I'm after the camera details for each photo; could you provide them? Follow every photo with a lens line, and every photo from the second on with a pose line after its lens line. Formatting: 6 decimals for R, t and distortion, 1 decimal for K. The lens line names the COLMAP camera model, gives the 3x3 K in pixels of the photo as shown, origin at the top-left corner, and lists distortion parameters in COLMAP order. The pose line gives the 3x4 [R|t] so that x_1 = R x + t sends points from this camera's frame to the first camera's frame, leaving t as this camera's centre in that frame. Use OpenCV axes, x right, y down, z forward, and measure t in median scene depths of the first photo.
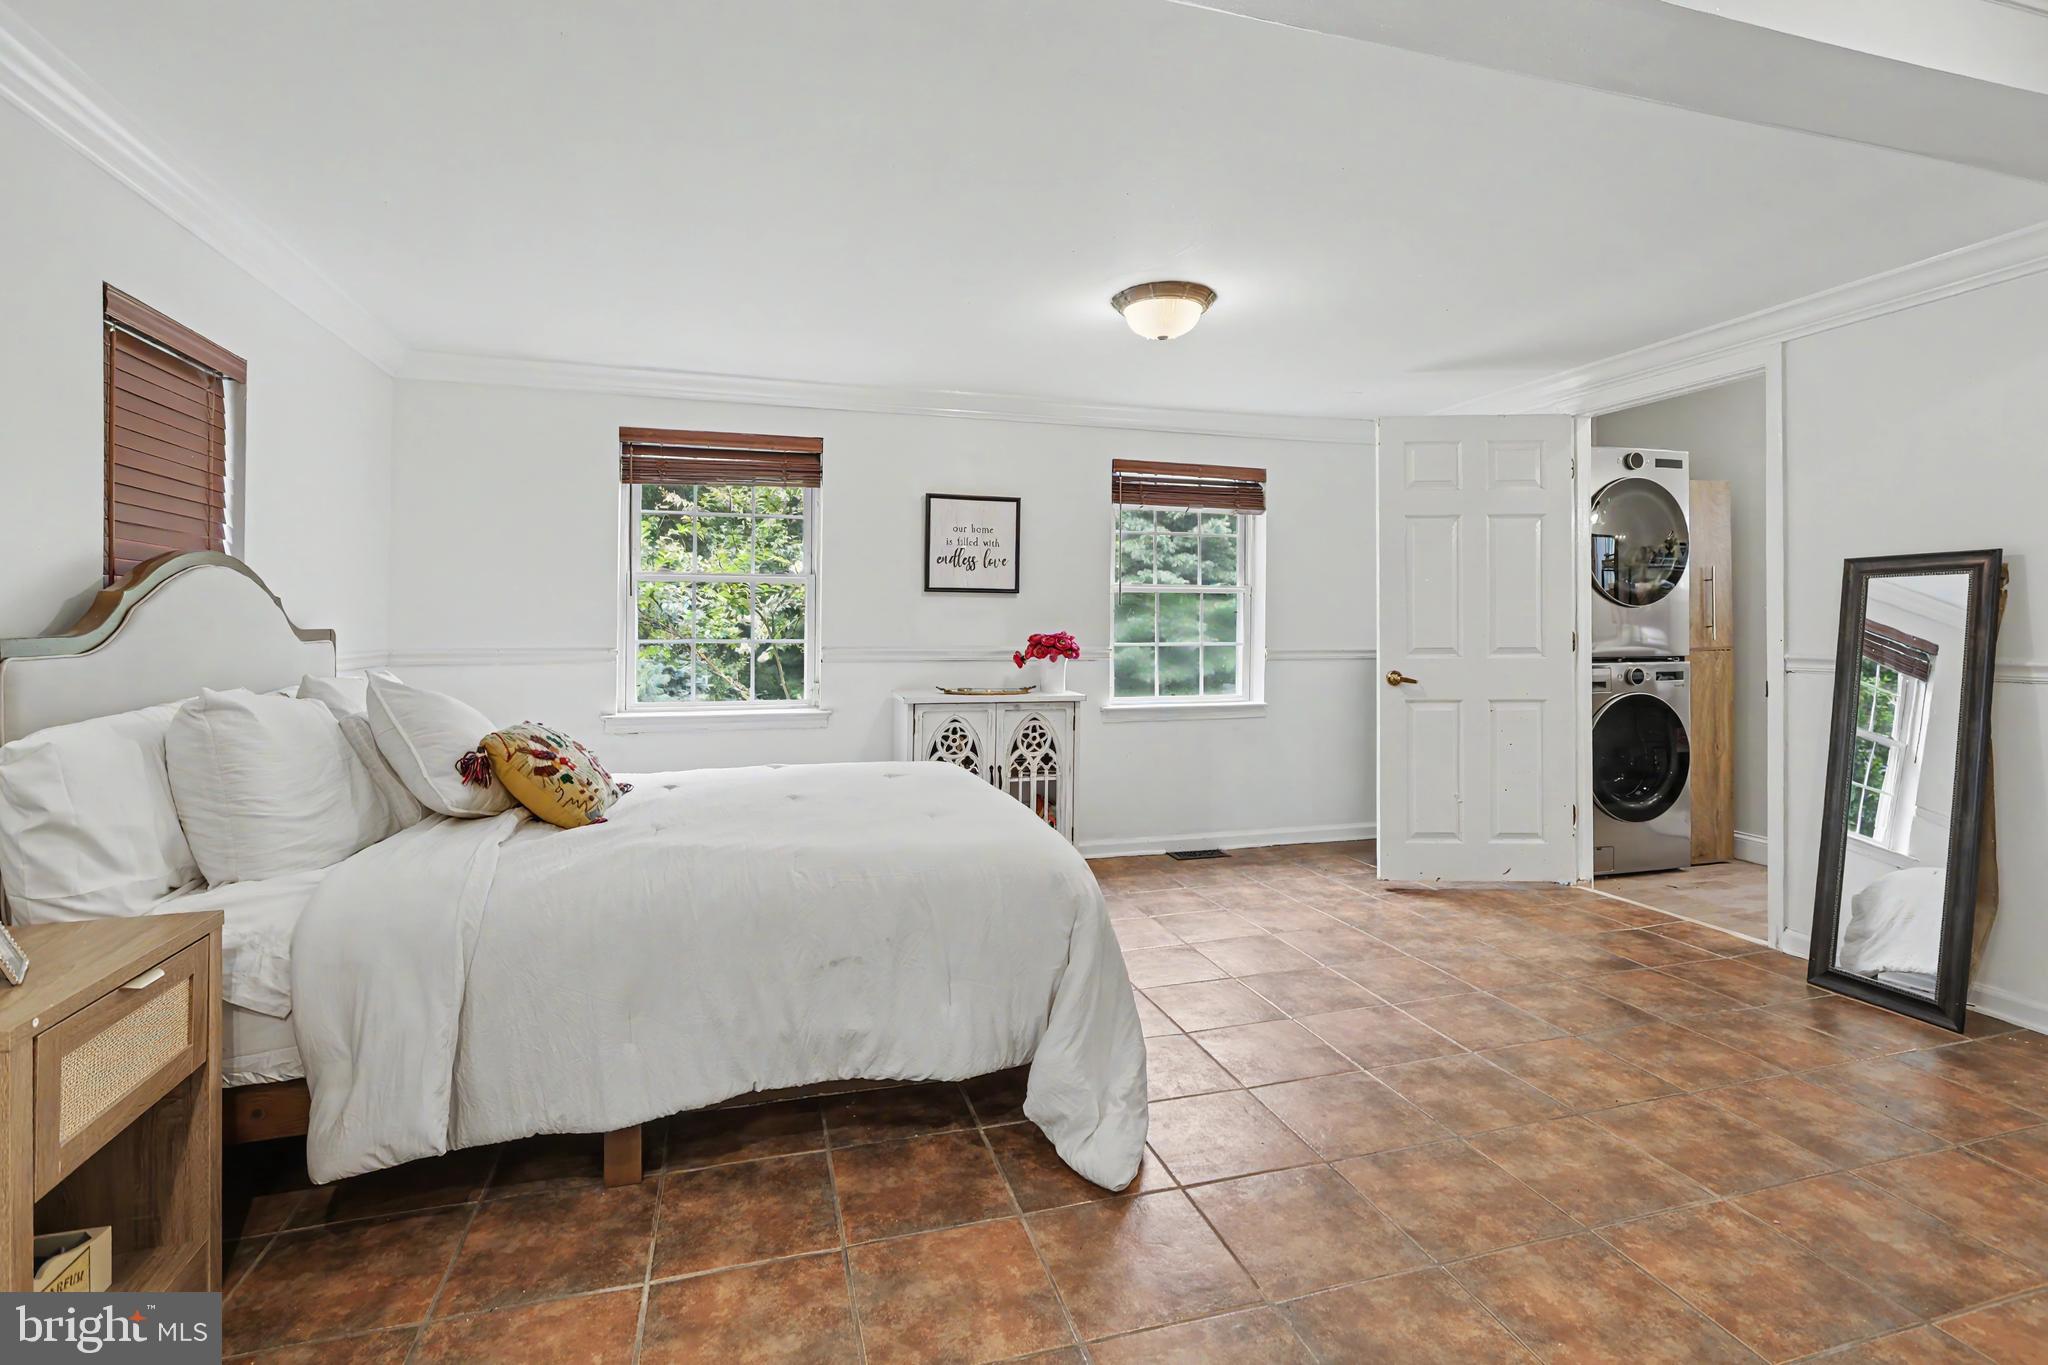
lens RADIAL K [[943.5, 0, 1038.9], [0, 943.5, 625.8], [0, 0, 1]] dist [-0.004134, 0.000027]
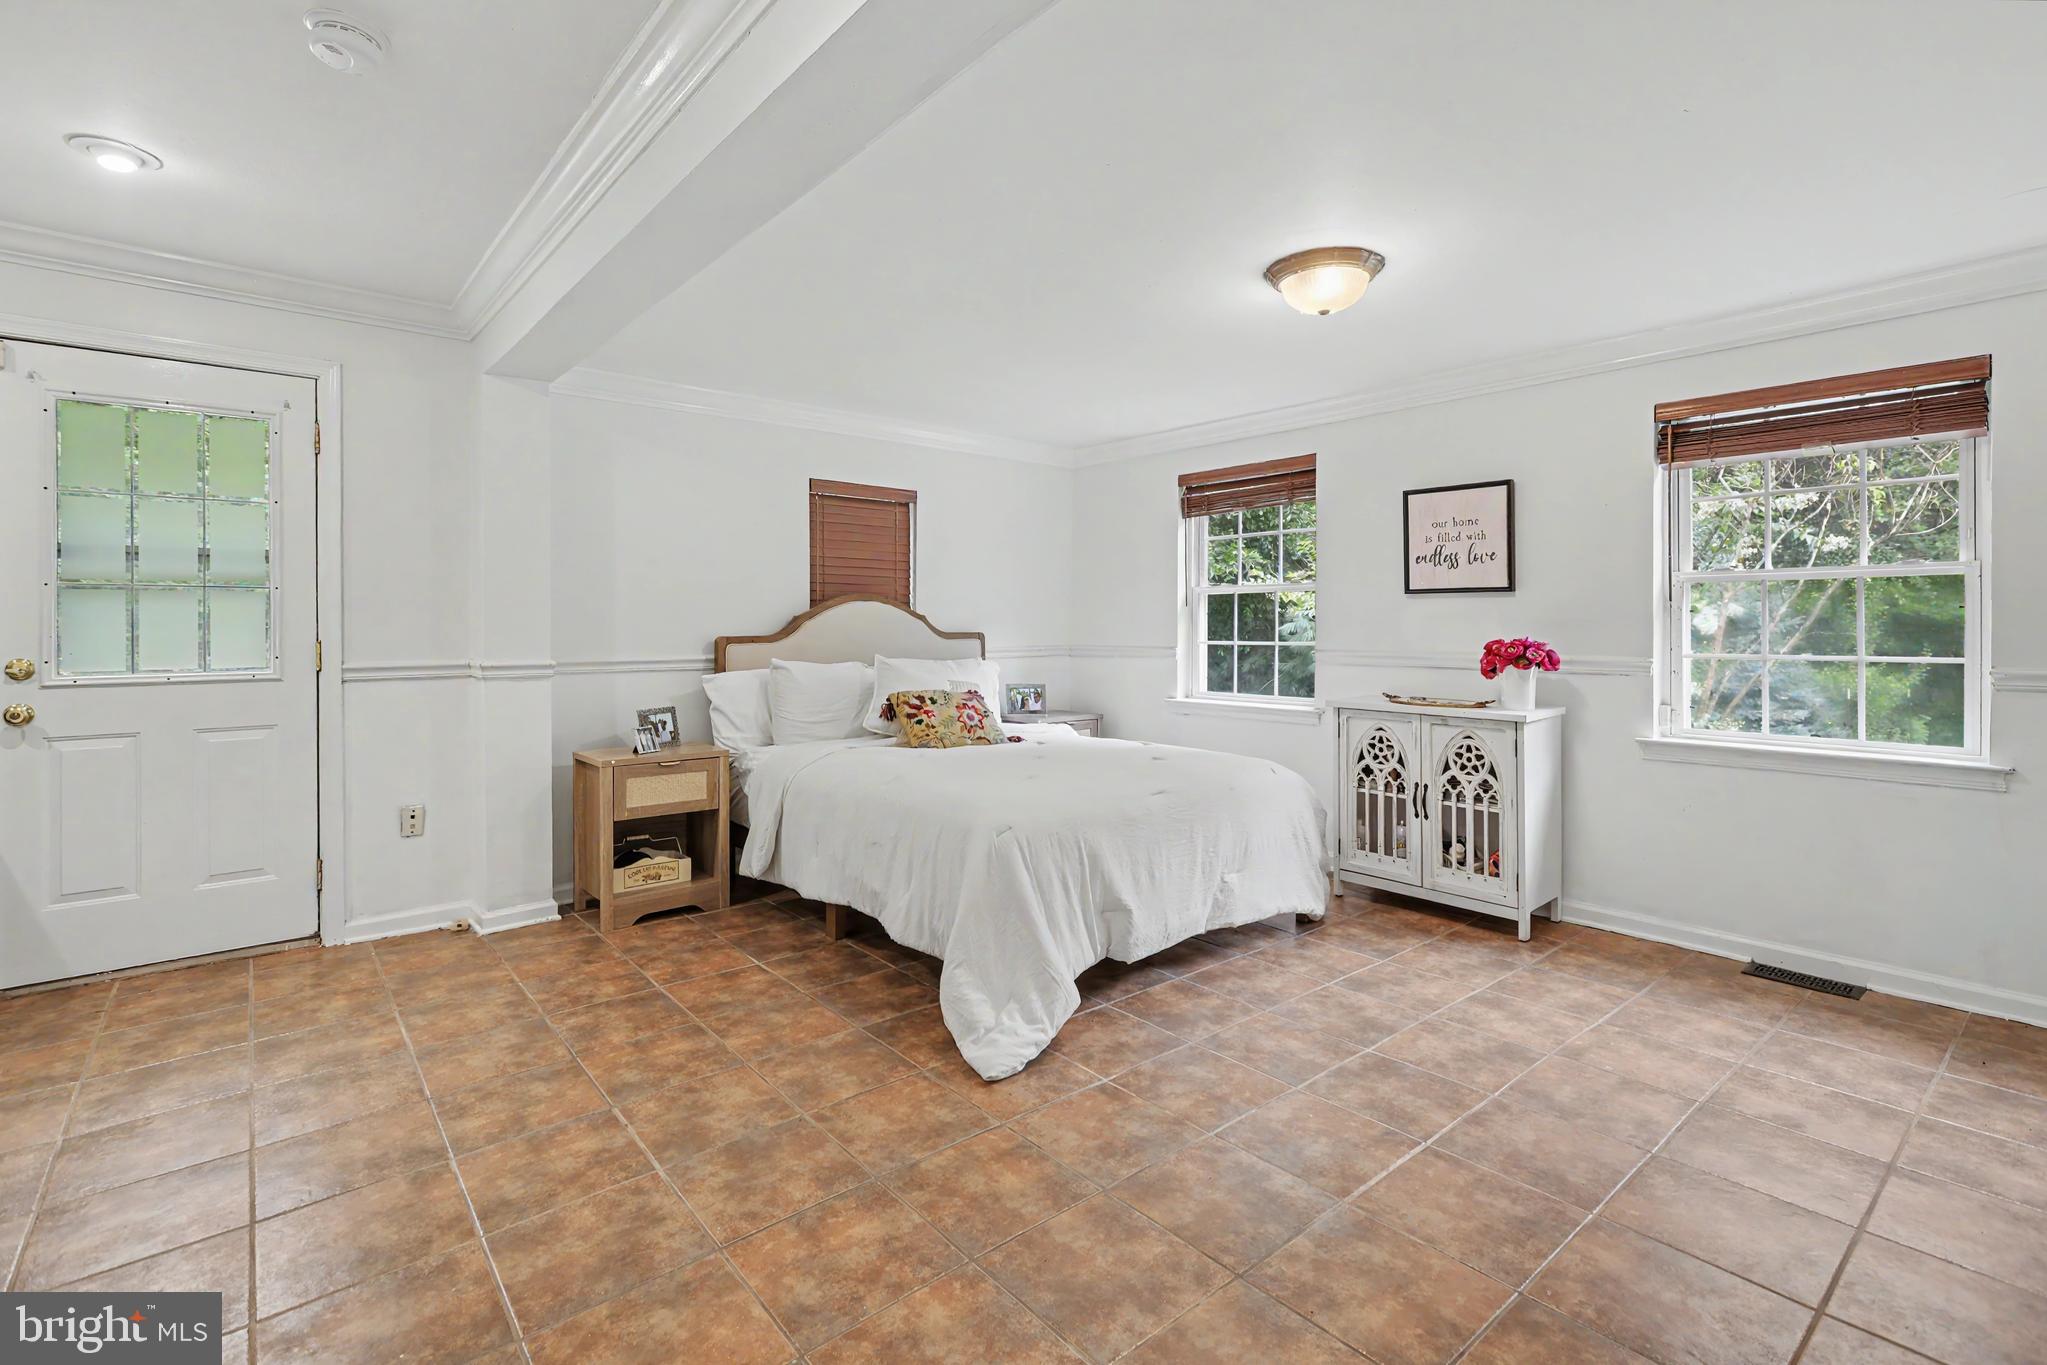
lens RADIAL K [[943.0, 0, 1024.3], [0, 943.0, 627.5], [0, 0, 1]] dist [-0.004134, 0.000027]
pose [[0.395337, 0.001508, -0.918535, 0.633959], [0.003277, 0.999990, 0.003052, -0.006644], [0.918530, -0.004217, 0.395328, 0.282483]]
